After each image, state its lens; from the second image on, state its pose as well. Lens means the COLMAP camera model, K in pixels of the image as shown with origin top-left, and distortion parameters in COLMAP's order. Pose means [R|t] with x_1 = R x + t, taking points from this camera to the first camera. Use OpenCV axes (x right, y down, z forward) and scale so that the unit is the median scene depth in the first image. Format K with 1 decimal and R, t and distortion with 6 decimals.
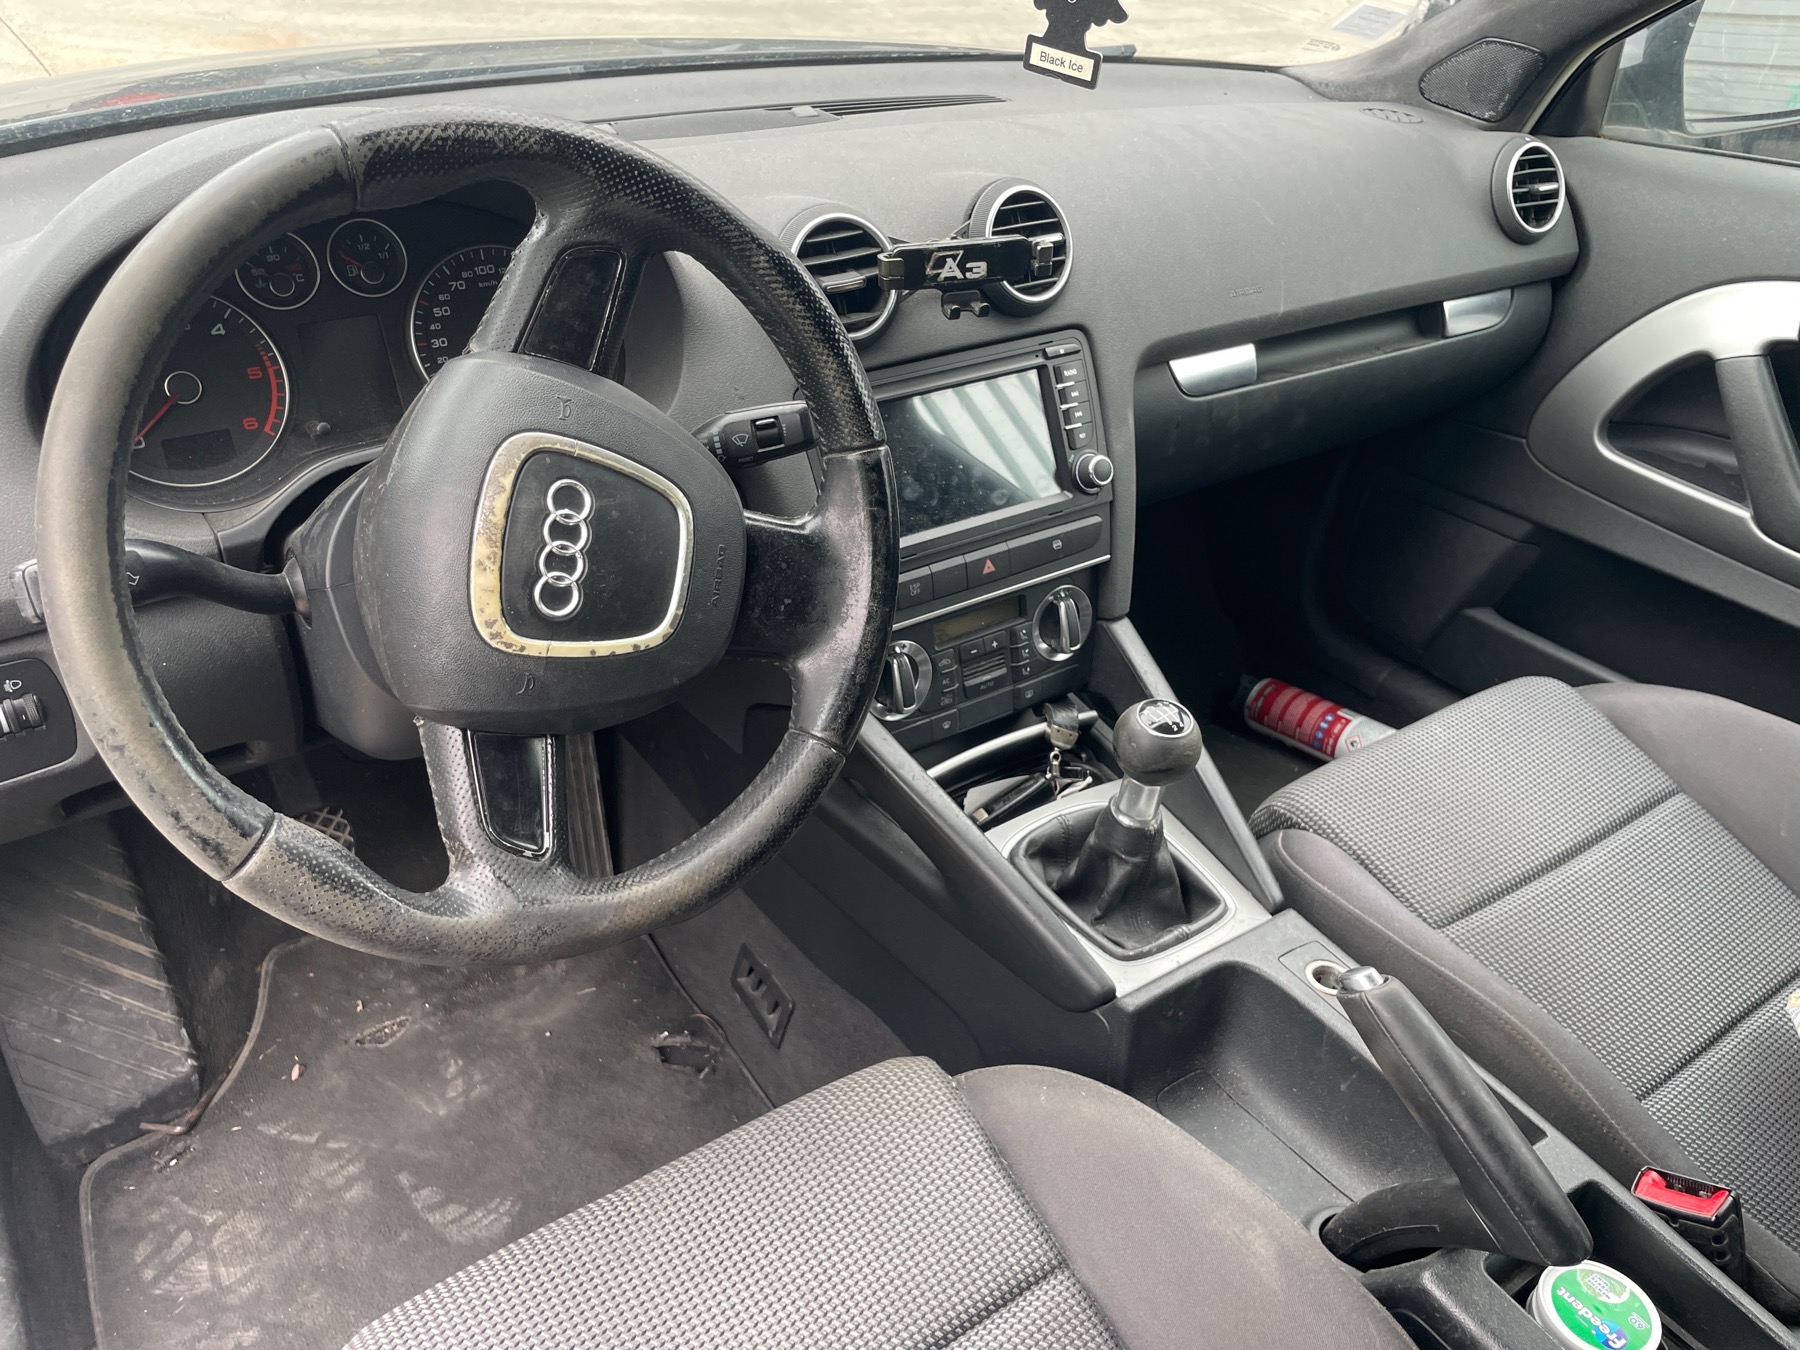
lens RADIAL K [[1369.9, 0, 908.4], [0, 1369.9, 667.0], [0, 0, 1]] dist [0.084269, -0.118631]
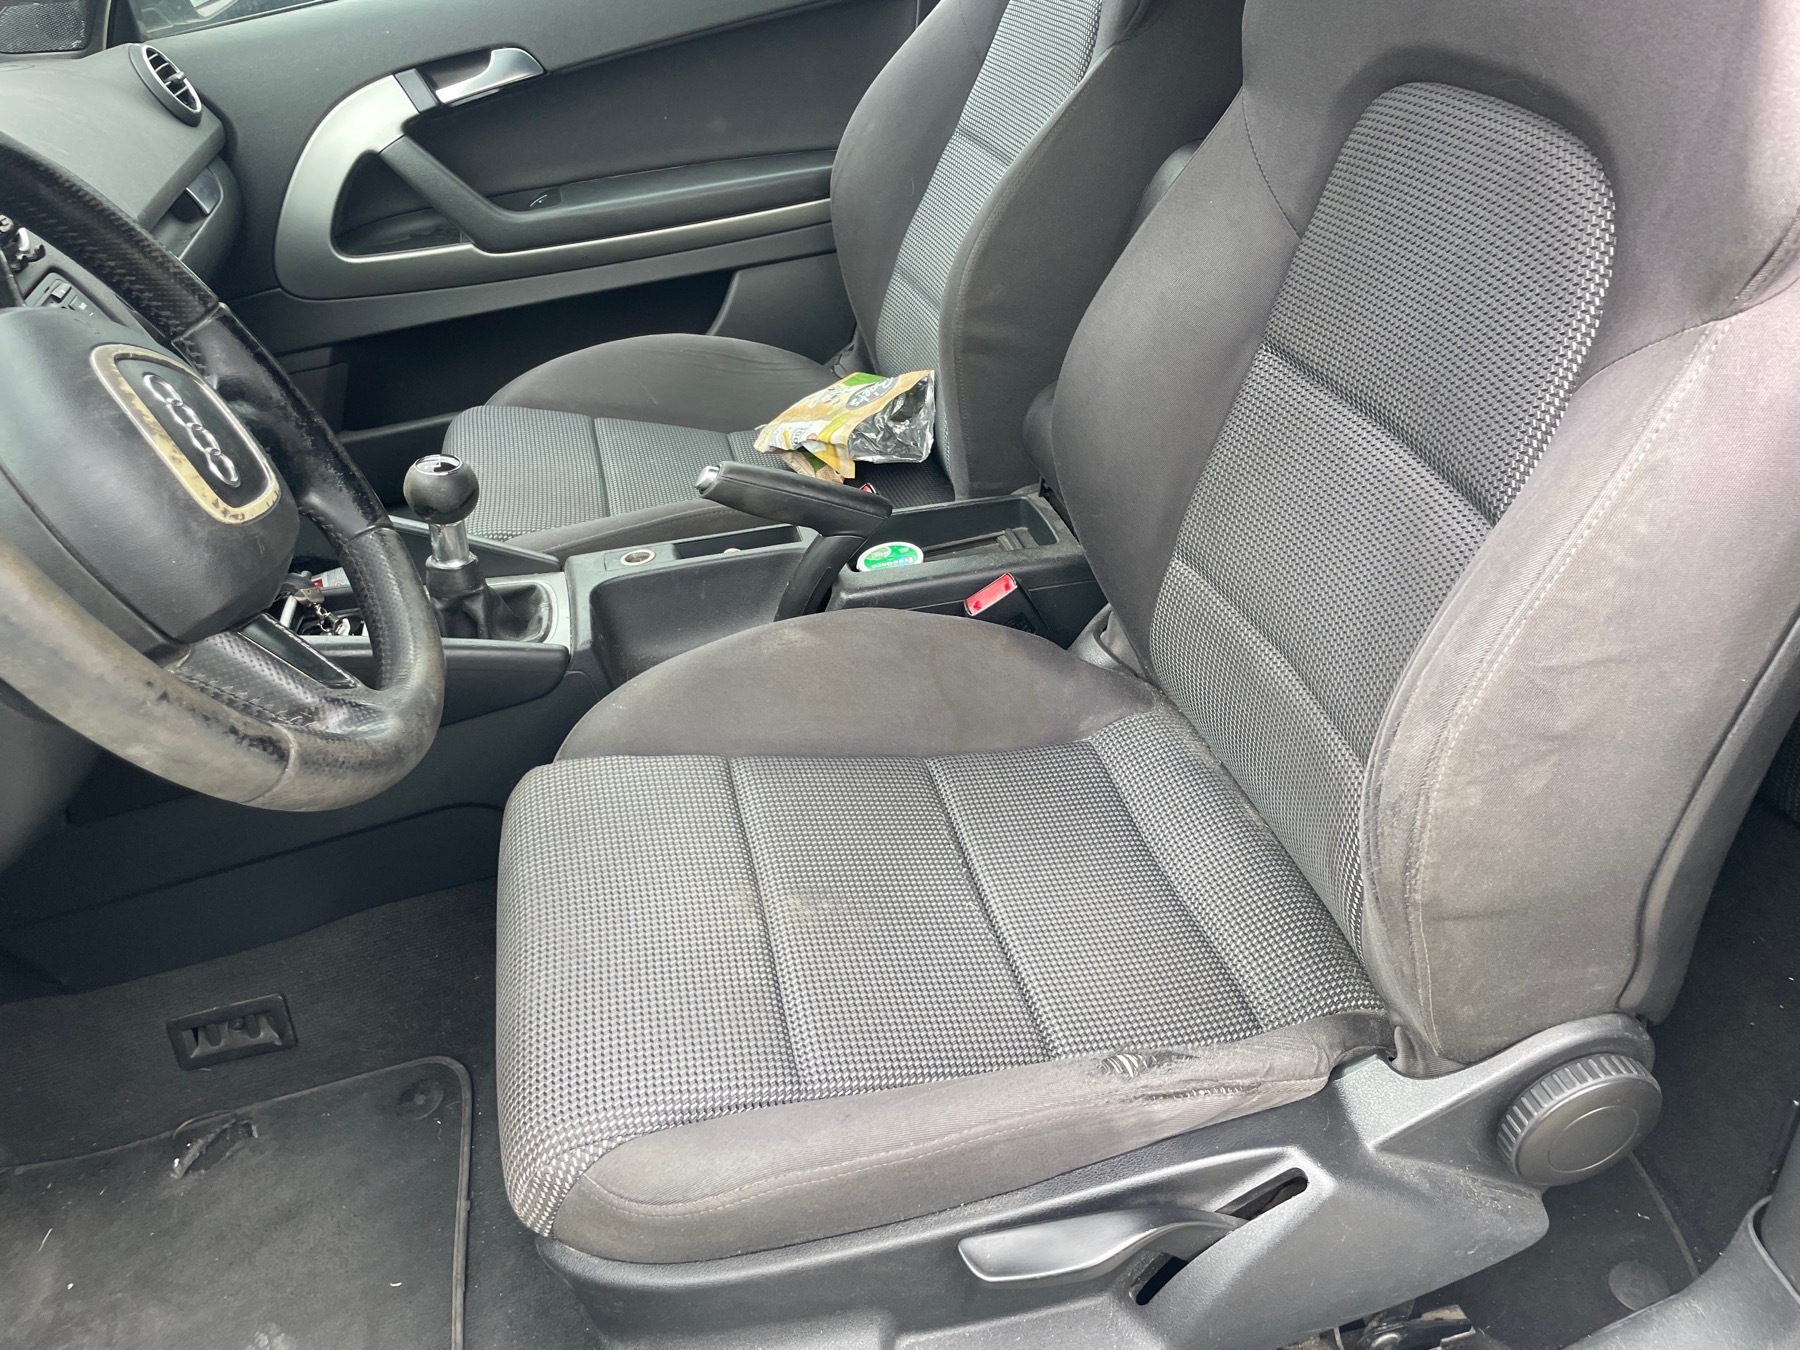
lens RADIAL K [[1369.9, 0, 908.4], [0, 1369.9, 667.0], [0, 0, 1]] dist [0.084269, -0.118631]
pose [[0.344425, -0.586442, 0.733114, -0.574668], [0.589334, 0.742923, 0.317413, 0.022223], [-0.730792, 0.322724, 0.601492, -0.002099]]
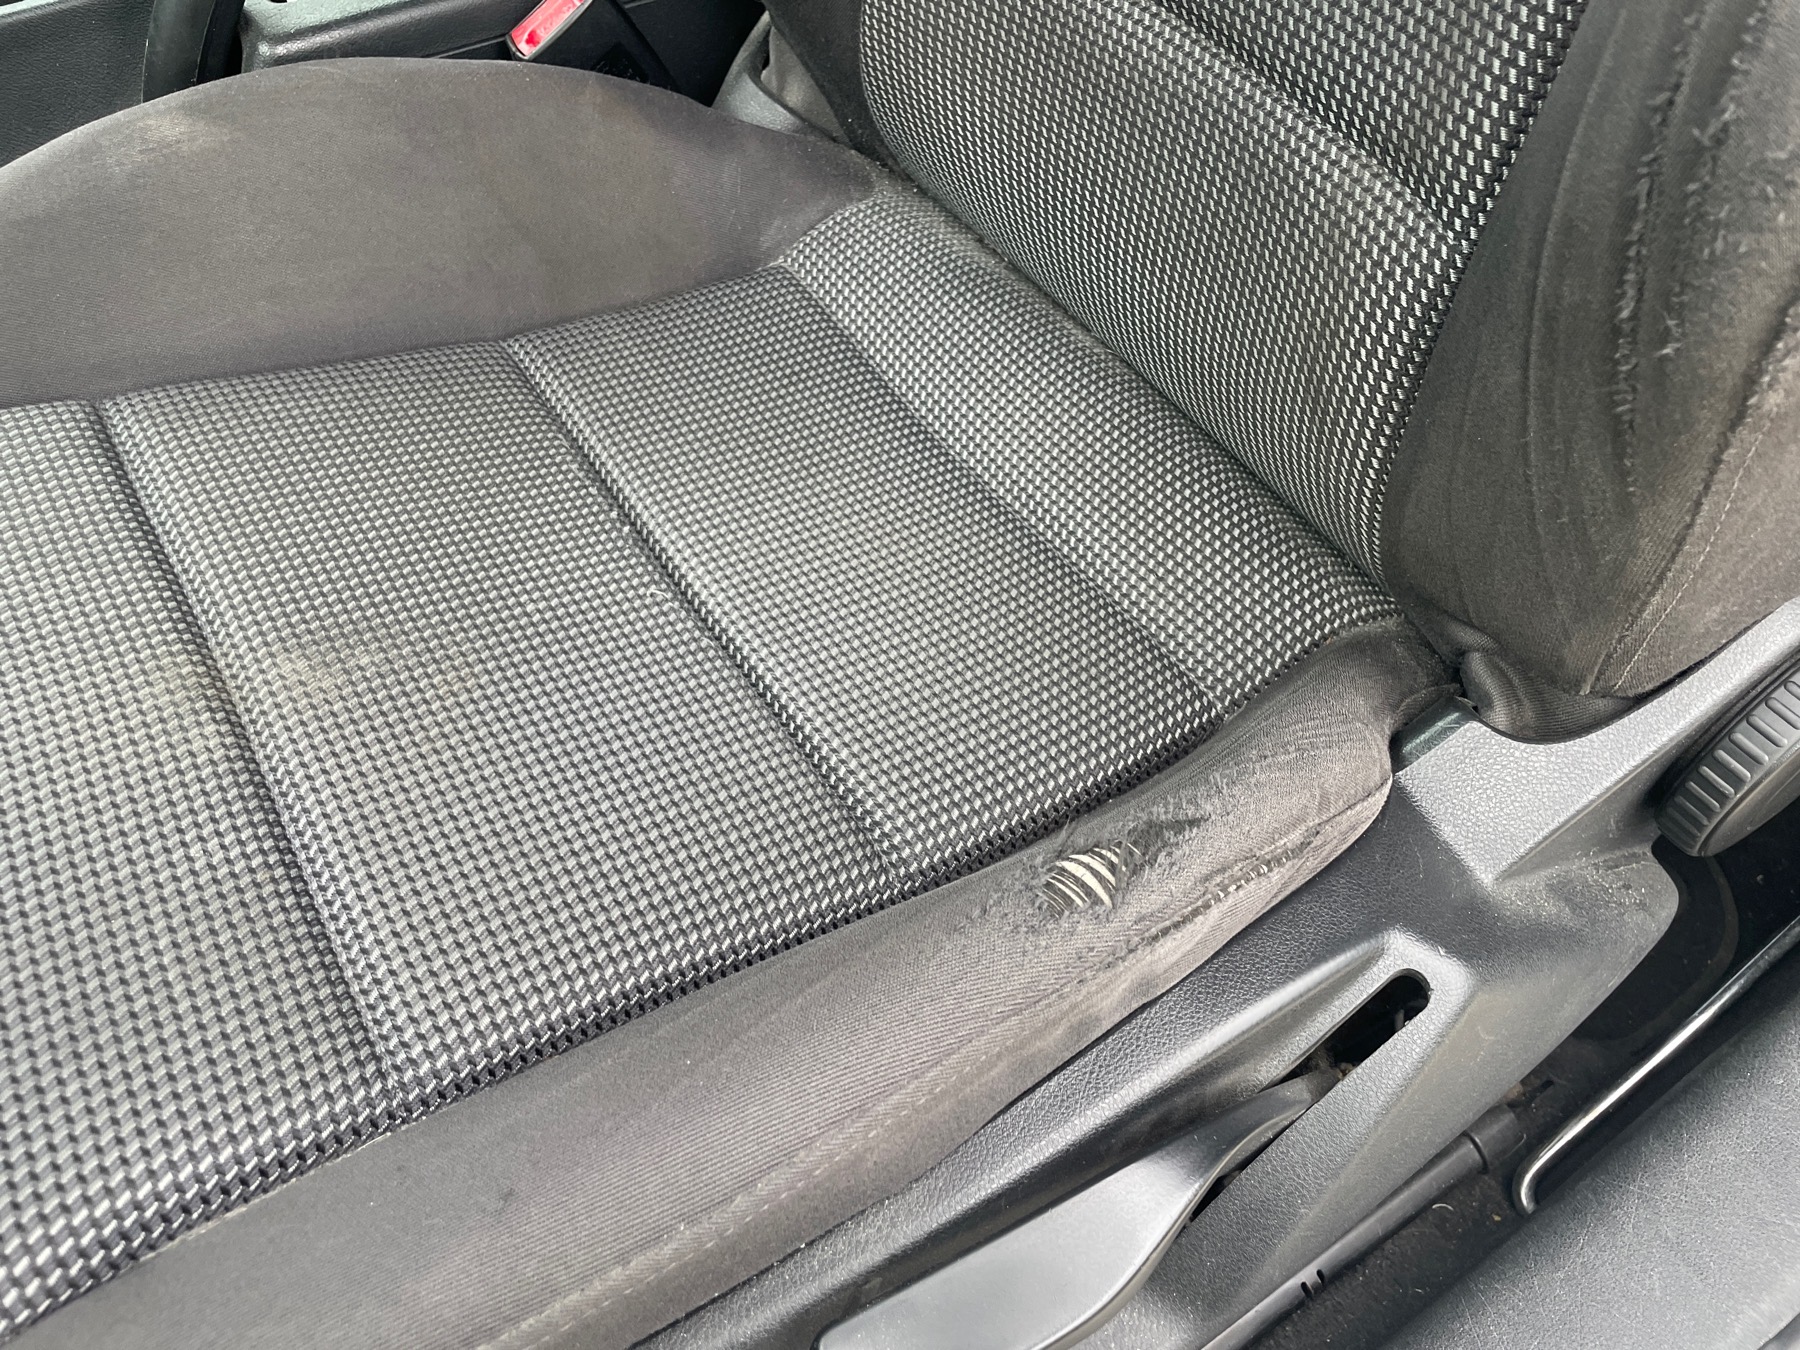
lens RADIAL K [[1383.6, 0, 899.3], [0, 1383.6, 662.8], [0, 0, 1]] dist [0.085604, -0.121103]
pose [[0.026455, -0.809747, 0.586183, -0.290161], [0.578123, 0.490772, 0.651856, 0.195966], [-0.815521, 0.321641, 0.481117, 0.268643]]
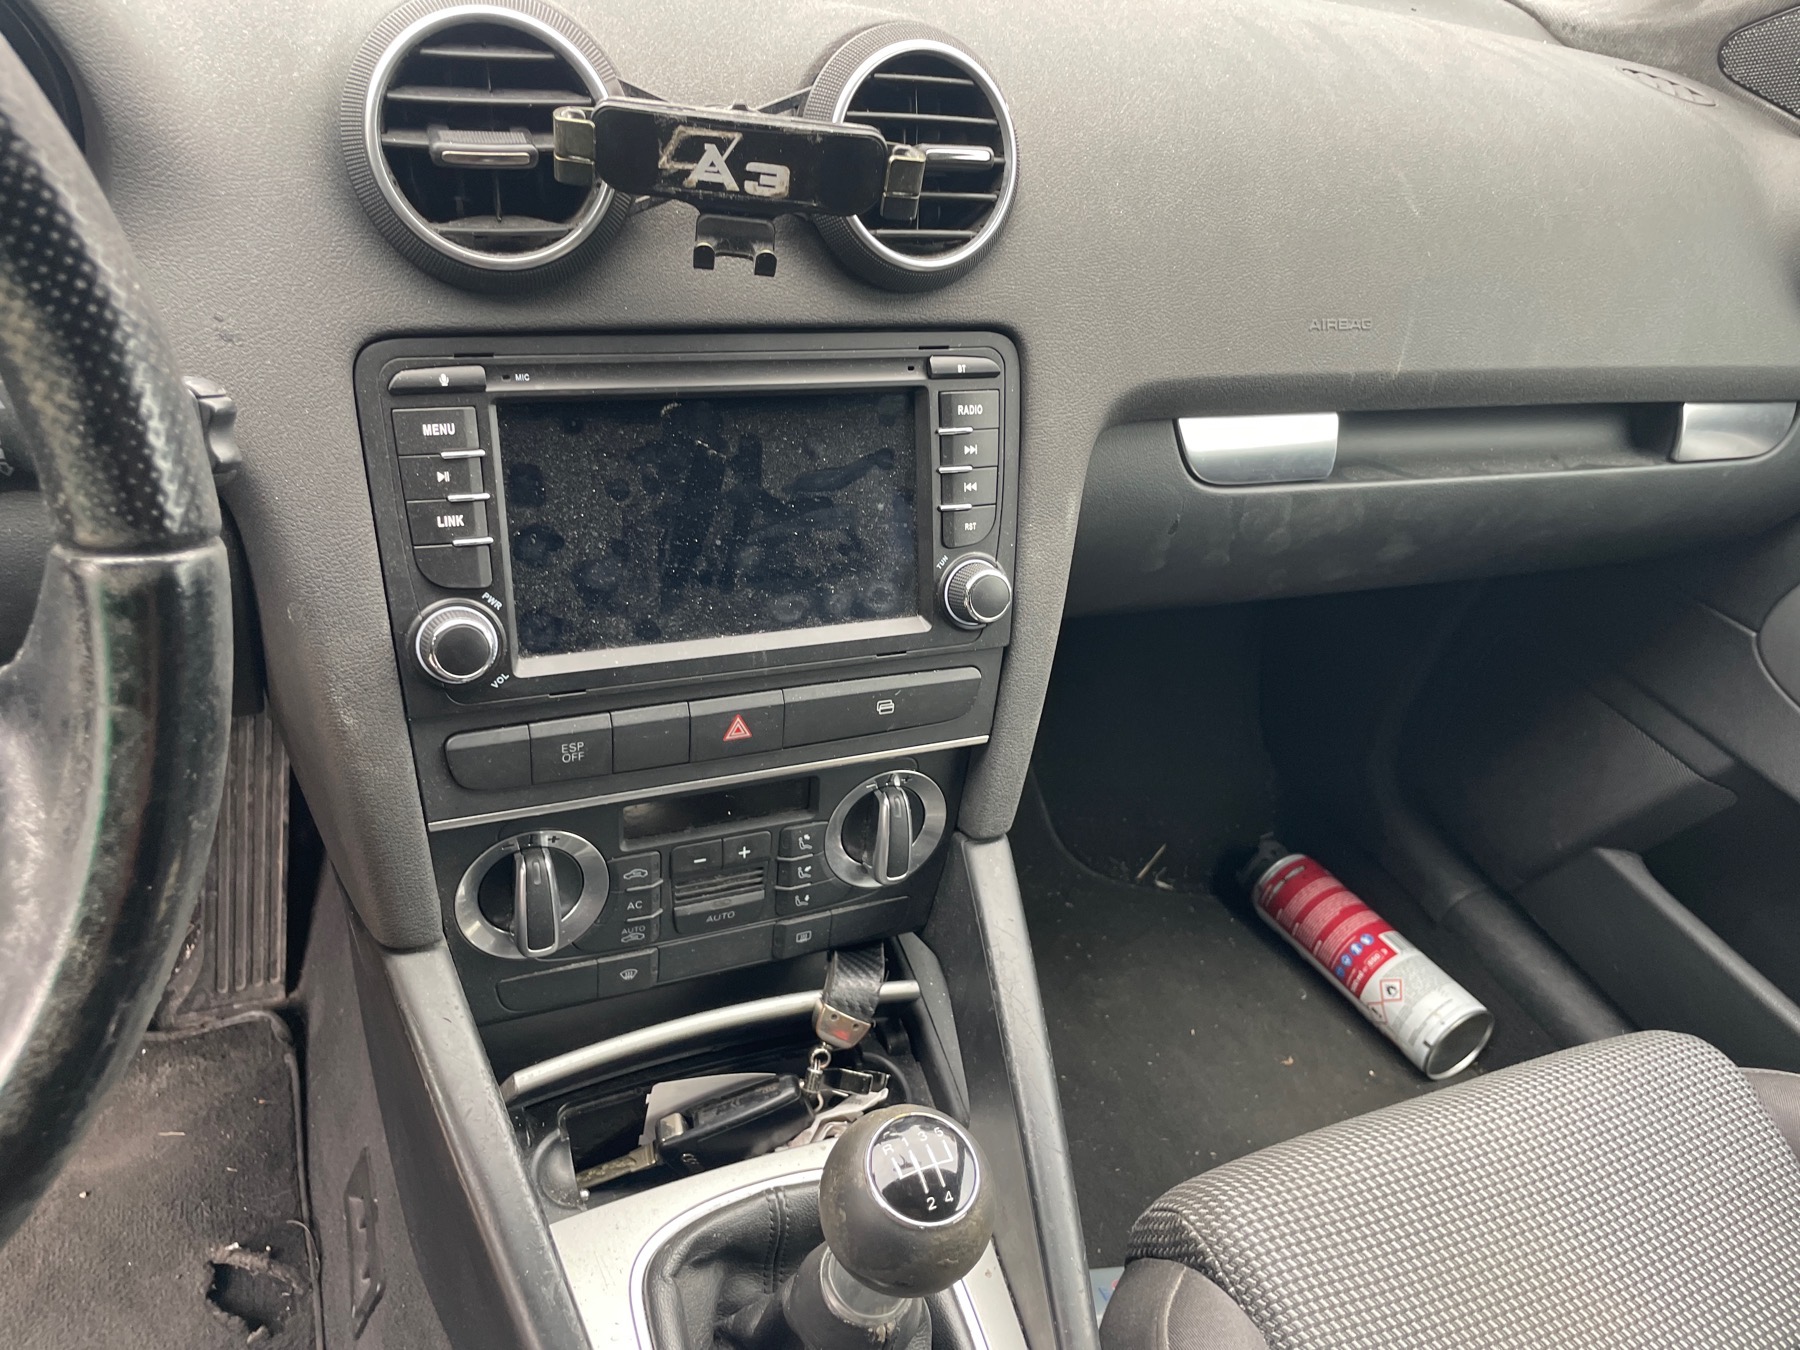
lens RADIAL K [[1383.6, 0, 899.3], [0, 1383.6, 662.8], [0, 0, 1]] dist [0.085604, -0.121103]
pose [[0.973406, 0.217304, -0.072517, 0.145836], [-0.213933, 0.975490, 0.051494, -0.132547], [0.081929, -0.034611, 0.996037, 0.426840]]
